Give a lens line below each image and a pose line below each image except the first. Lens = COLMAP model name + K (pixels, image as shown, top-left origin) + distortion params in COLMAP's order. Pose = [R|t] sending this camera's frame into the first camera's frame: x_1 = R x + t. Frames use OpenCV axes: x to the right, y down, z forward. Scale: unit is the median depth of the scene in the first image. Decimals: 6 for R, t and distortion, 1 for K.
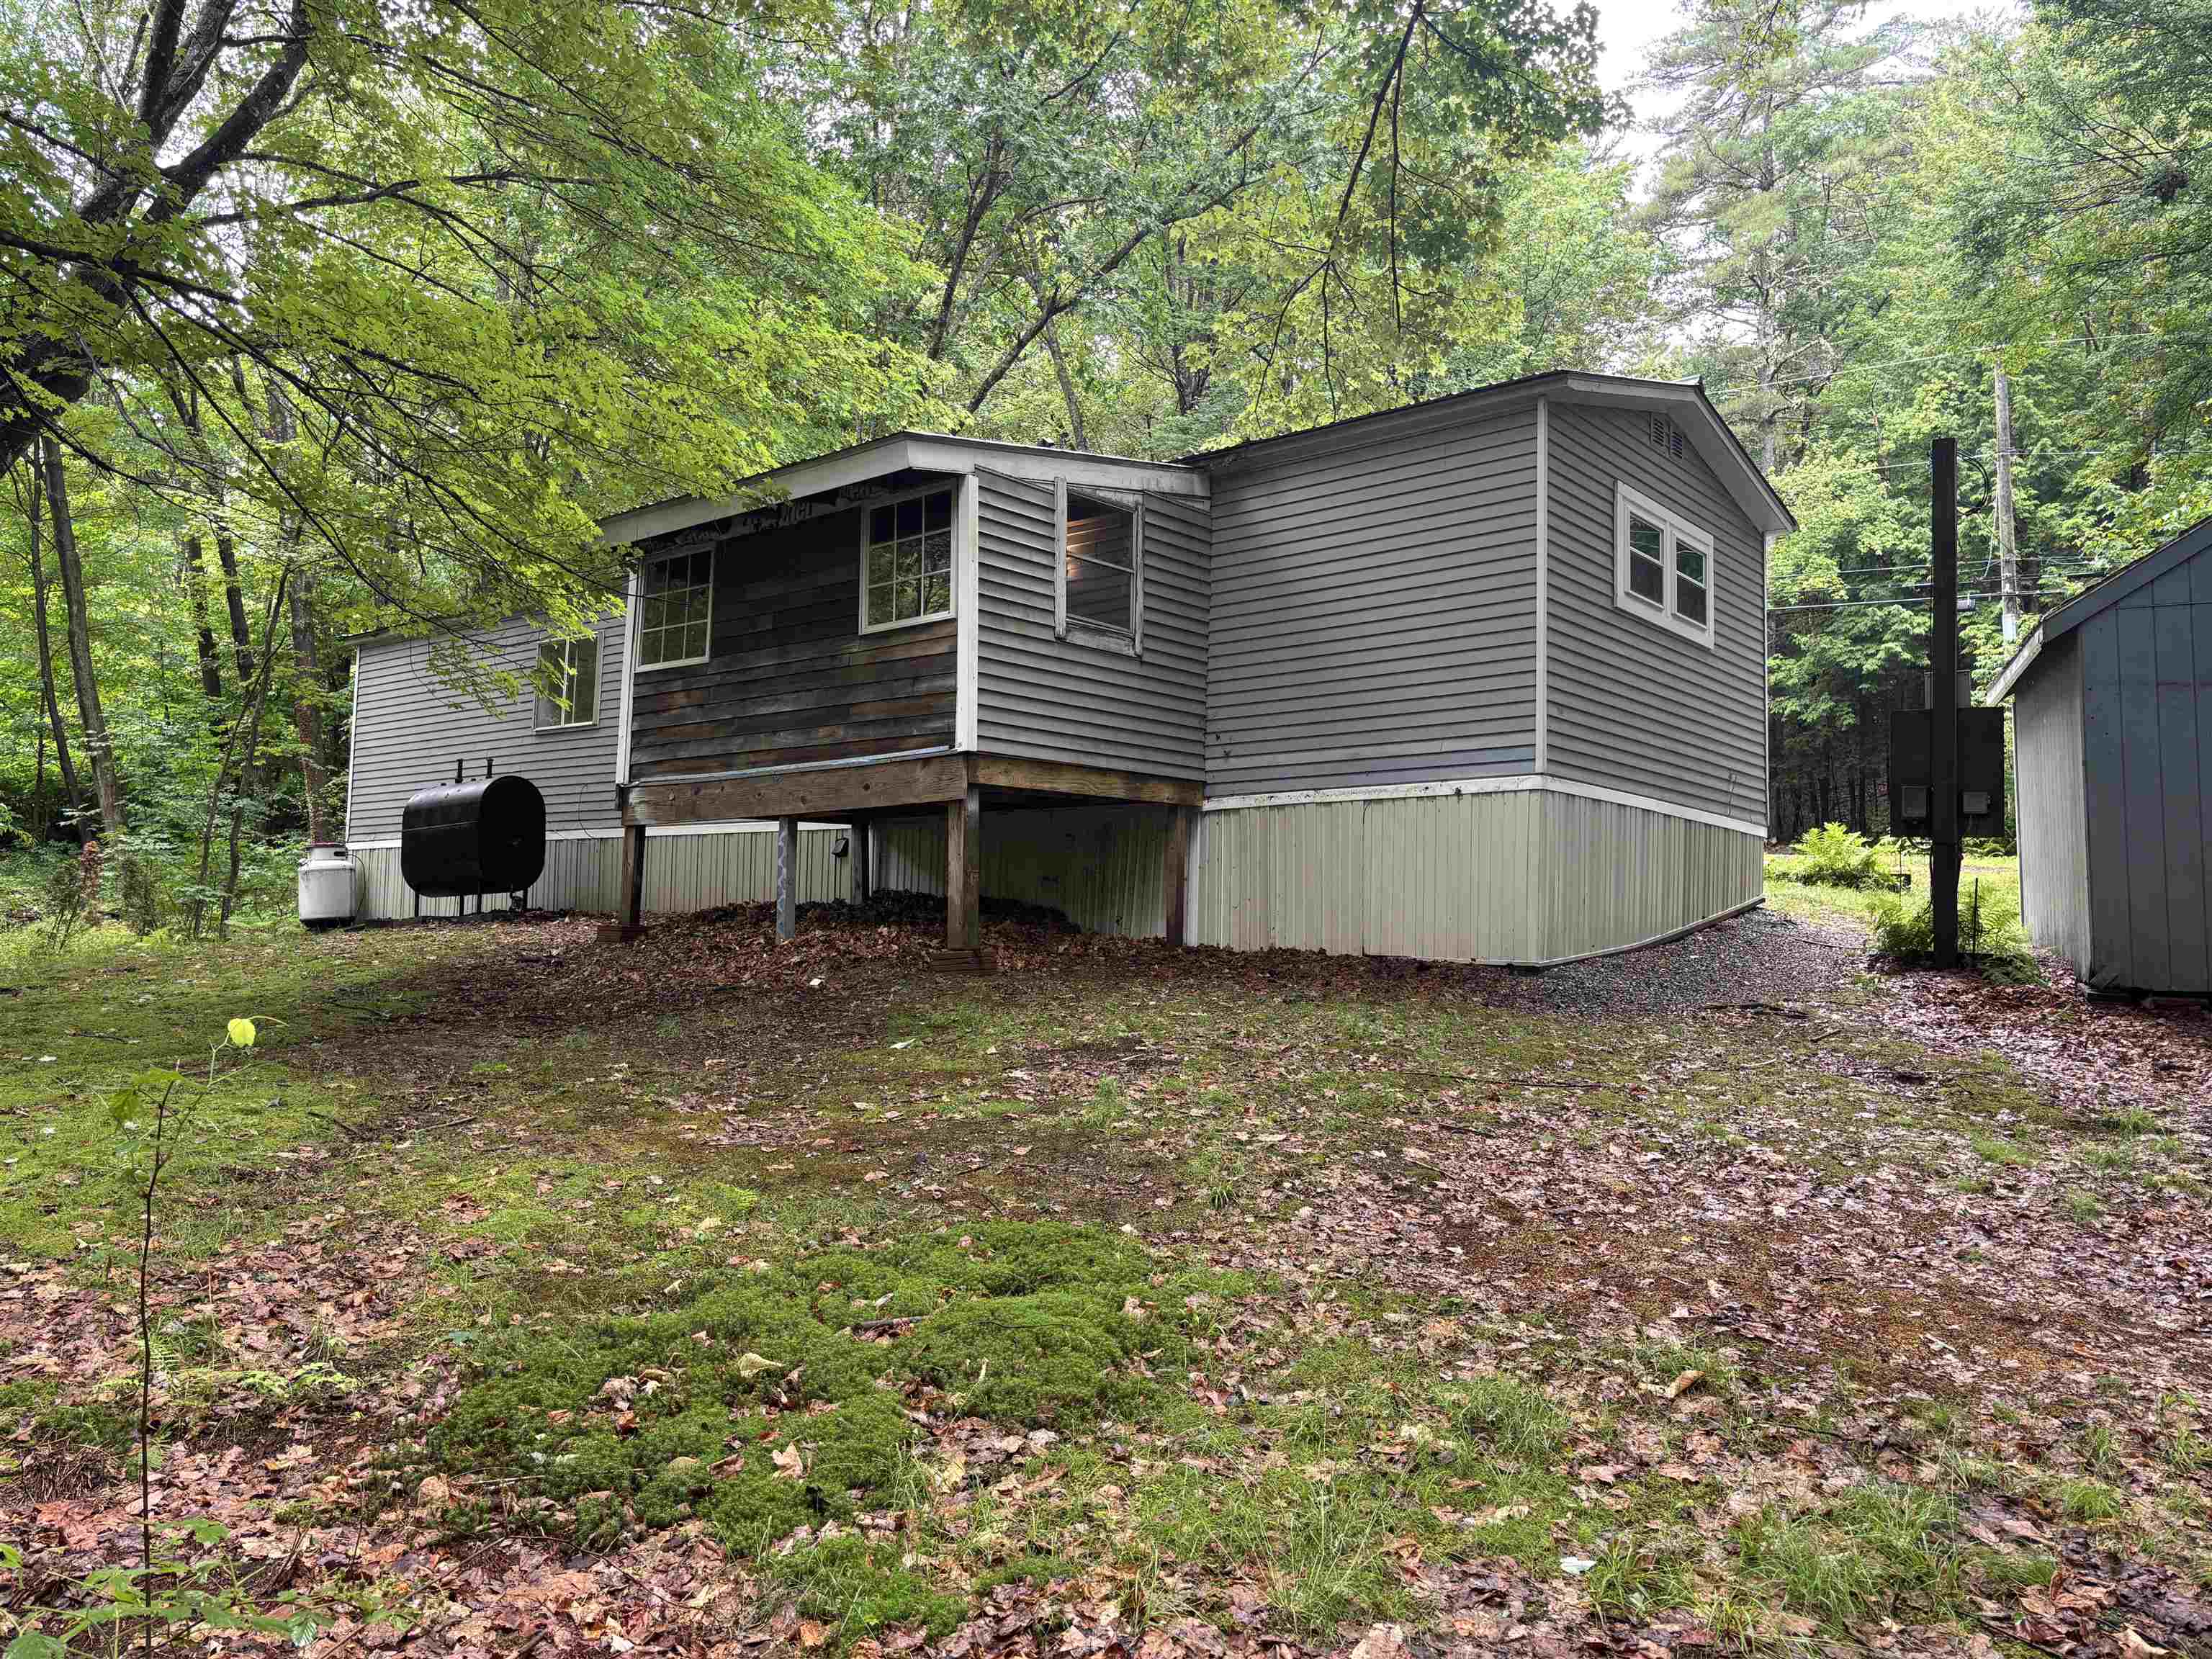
lens RADIAL K [[1656.7, 0, 1107.0], [0, 1656.7, 831.4], [0, 0, 1]] dist [0.068799, 0.002960]
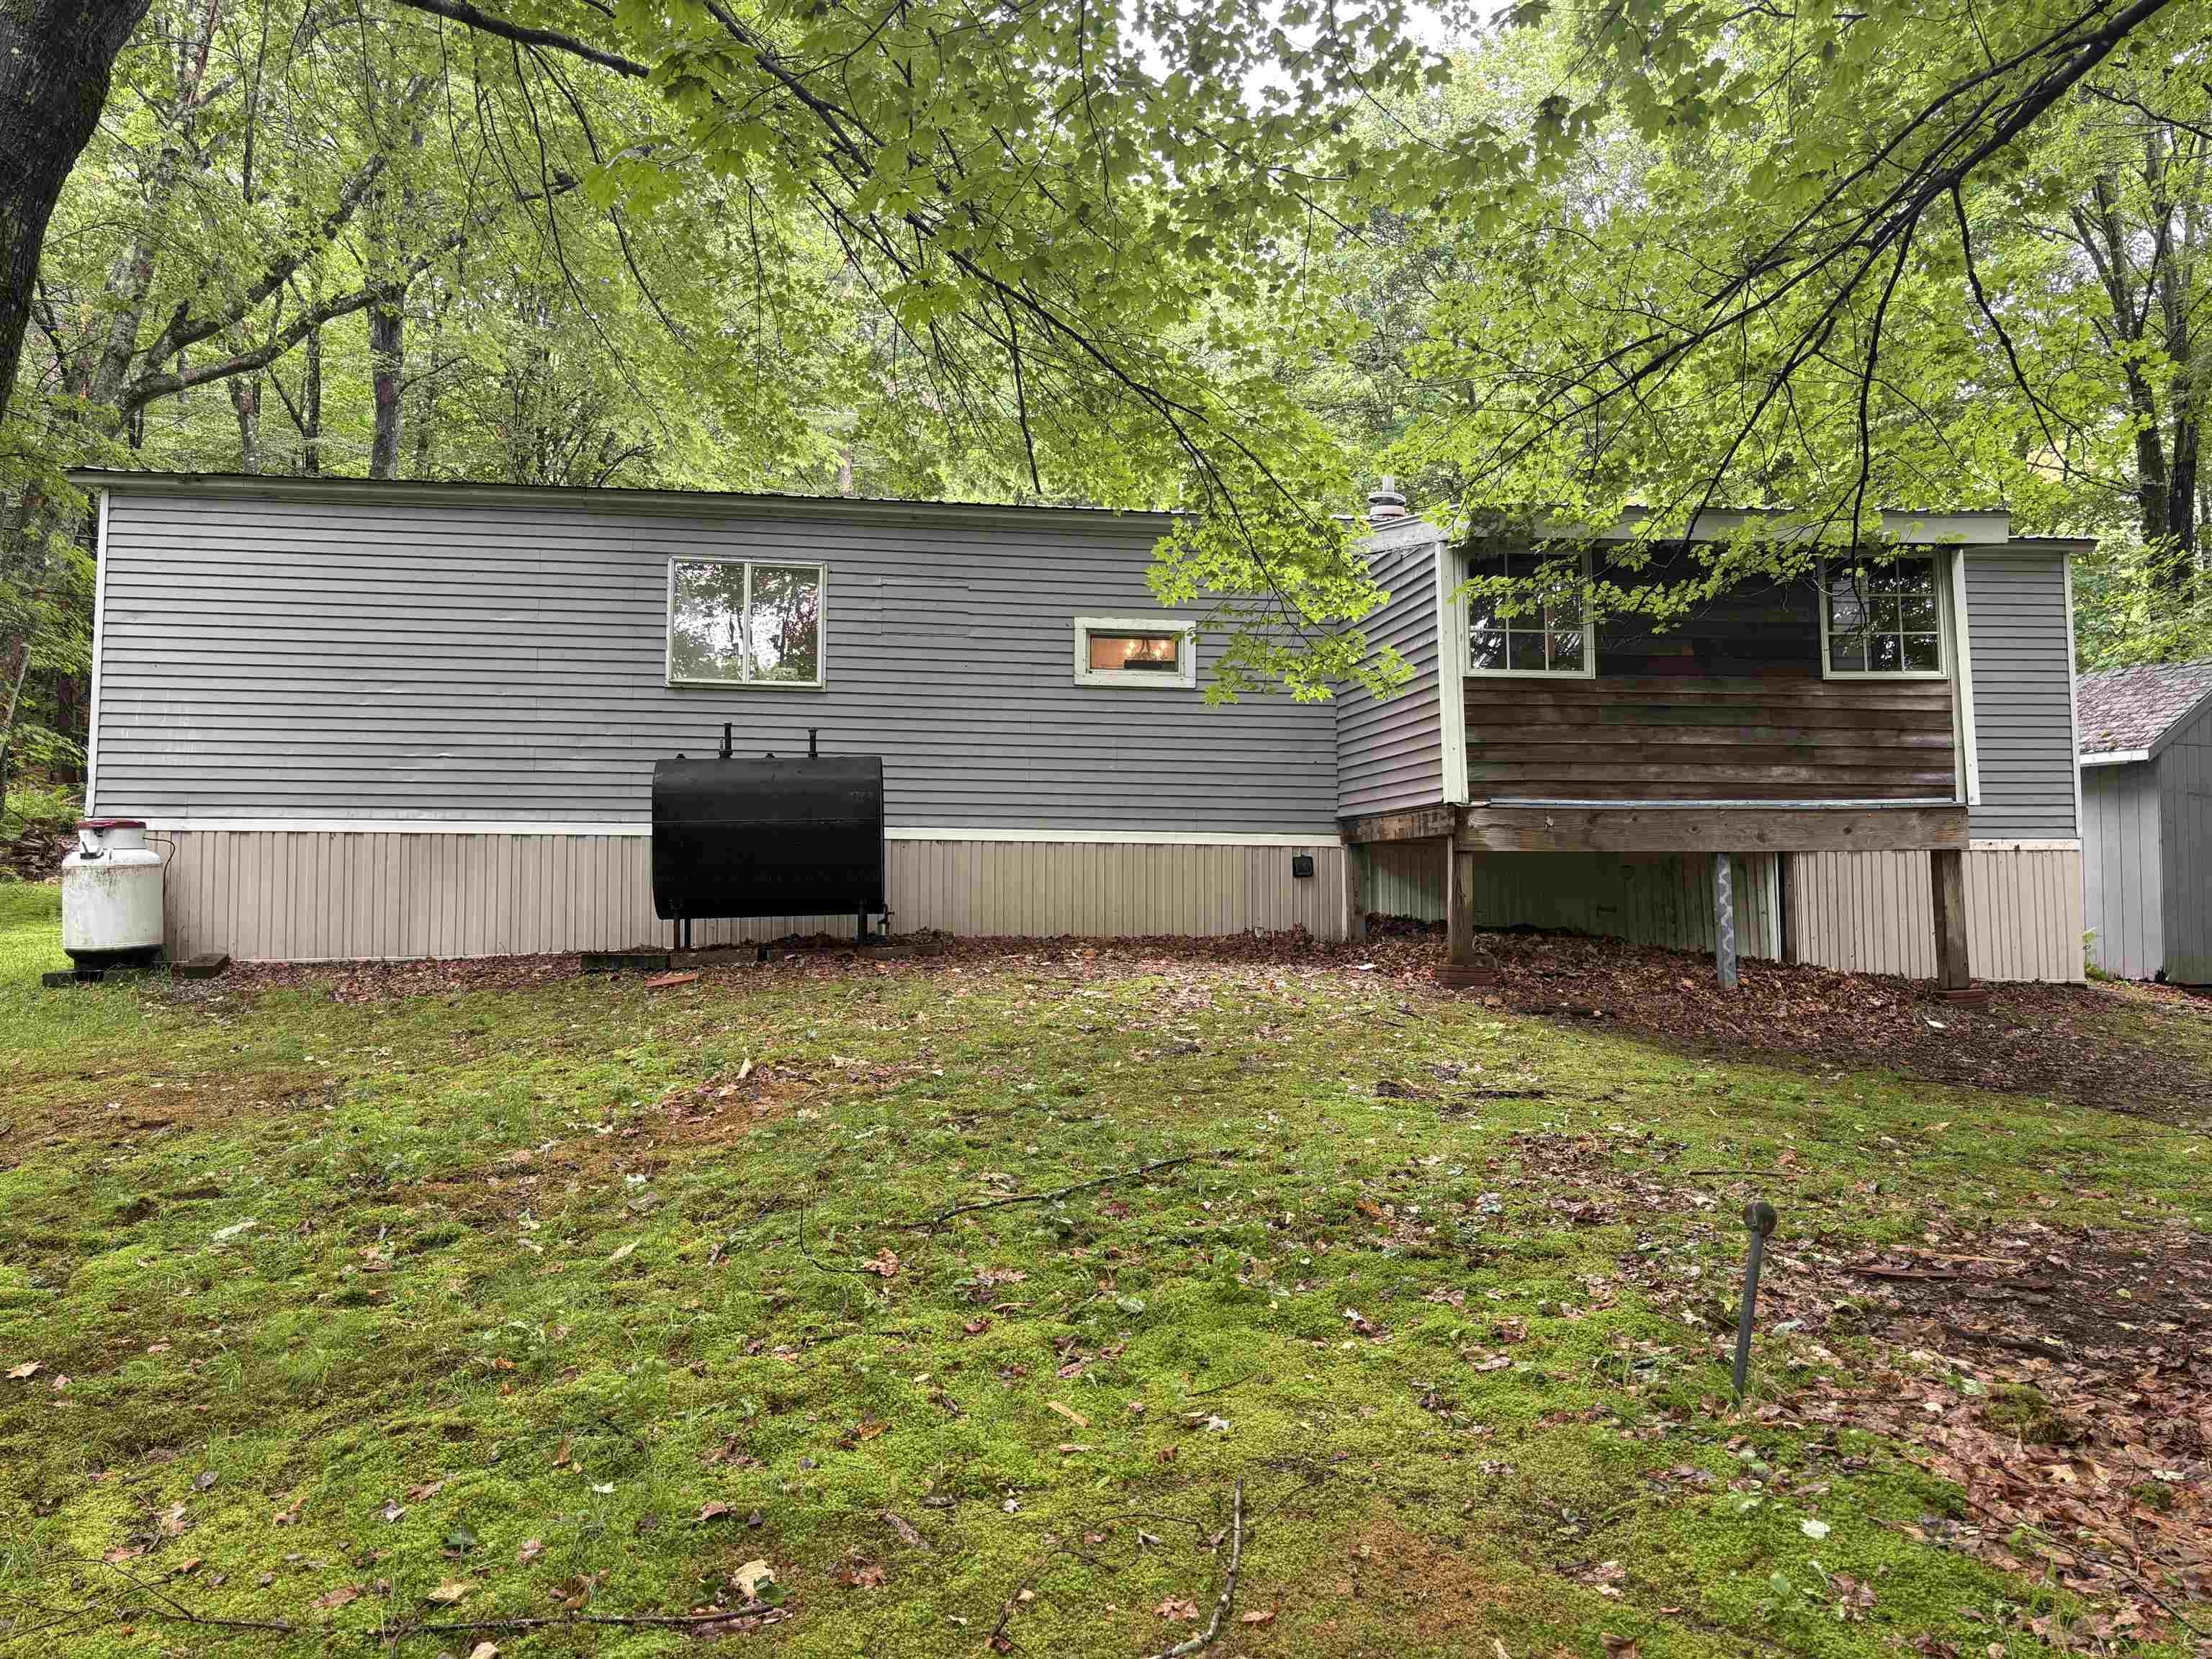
lens RADIAL K [[1656.7, 0, 1105.8], [0, 1656.7, 829.8], [0, 0, 1]] dist [0.068799, 0.002960]
pose [[0.681177, 0.031093, 0.731458, -1.122520], [-0.041714, 0.999123, -0.003624, -0.003649], [-0.730929, -0.028044, 0.681877, 0.576029]]
